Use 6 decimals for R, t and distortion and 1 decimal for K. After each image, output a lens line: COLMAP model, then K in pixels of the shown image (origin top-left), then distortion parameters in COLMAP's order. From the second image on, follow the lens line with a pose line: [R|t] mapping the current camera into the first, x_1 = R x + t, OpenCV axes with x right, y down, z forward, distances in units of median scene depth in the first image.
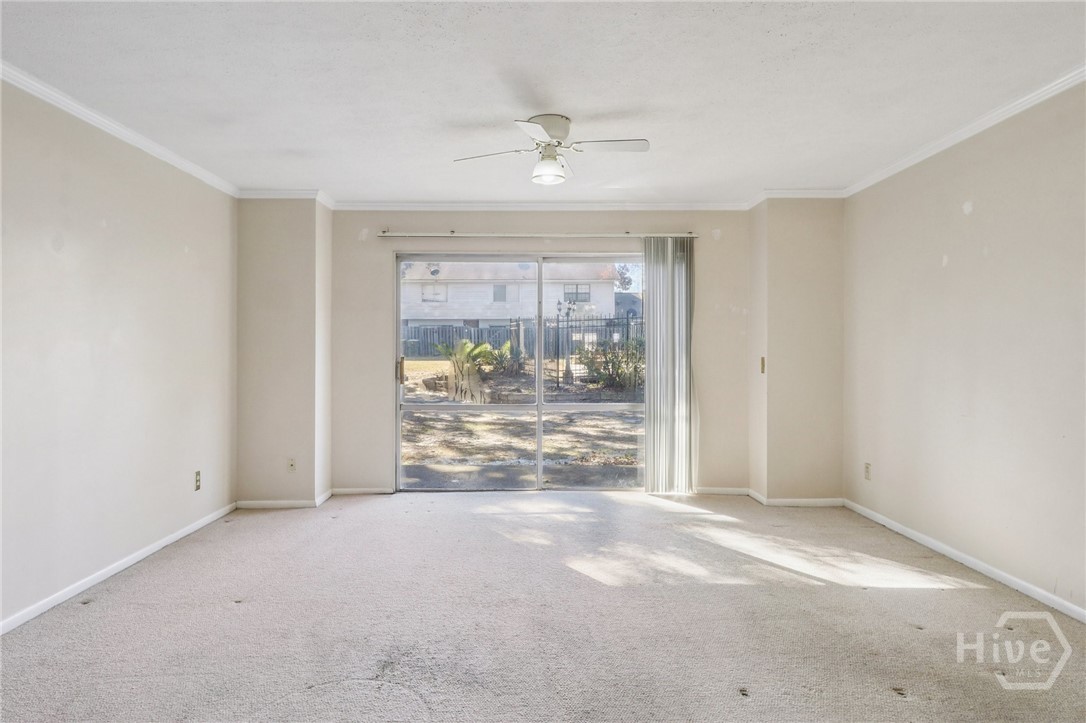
lens RADIAL K [[627.2, 0, 543.0], [0, 627.2, 350.9], [0, 0, 1]] dist [0.023797, -0.017253]
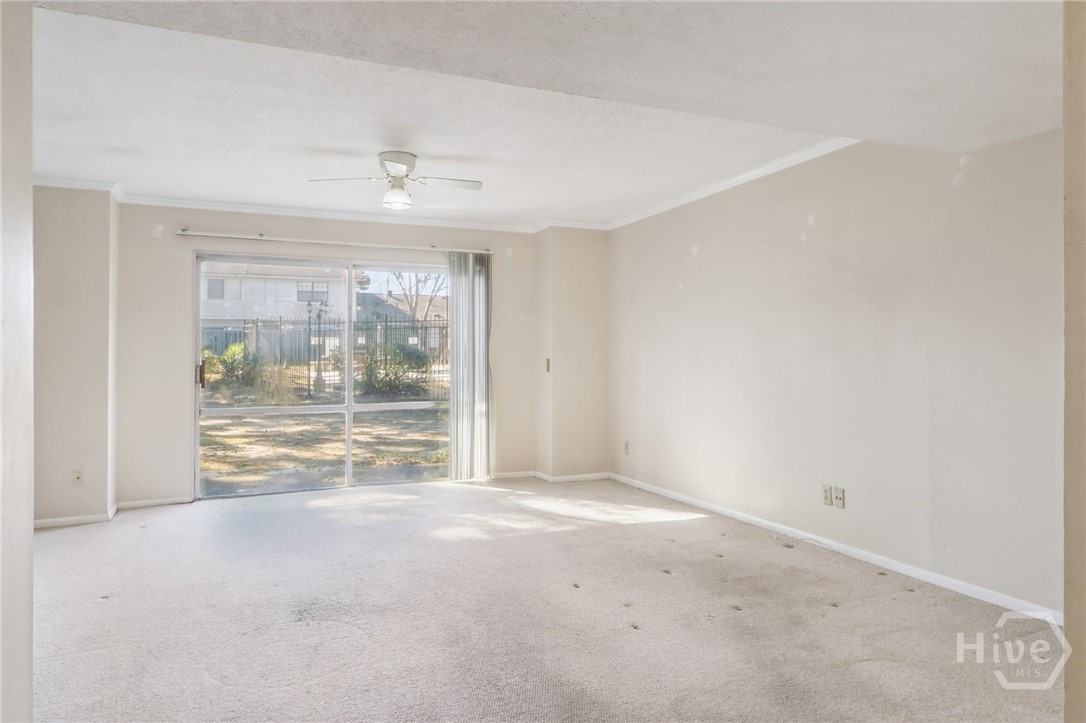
lens RADIAL K [[677.2, 0, 545.4], [0, 677.2, 352.2], [0, 0, 1]] dist [0.017690, -0.000296]
pose [[0.921617, 0.000190, 0.388101, -0.146780], [0.002454, 0.999977, -0.006316, 0.005313], [-0.388094, 0.006773, 0.921595, -0.172315]]
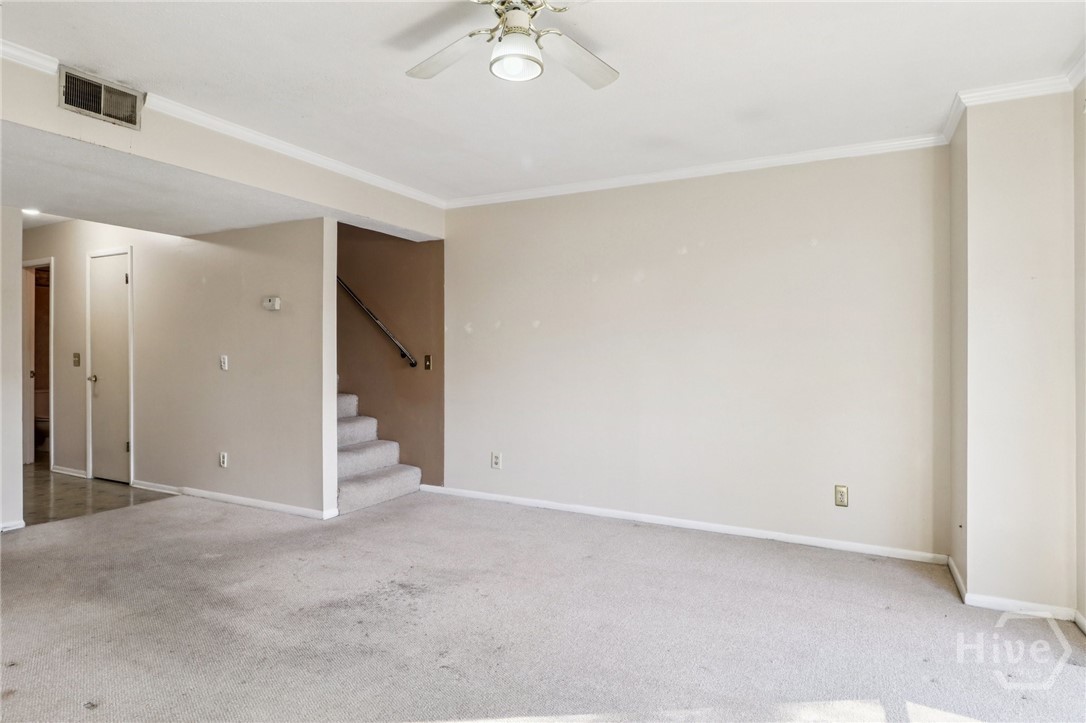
lens RADIAL K [[596.0, 0, 543.0], [0, 596.0, 348.1], [0, 0, 1]] dist [0.014276, -0.017514]
pose [[-0.475850, -0.002913, -0.879522, 0.327339], [-0.003311, 0.999993, -0.001520, -0.001114], [0.879520, 0.002189, -0.475856, 0.843454]]
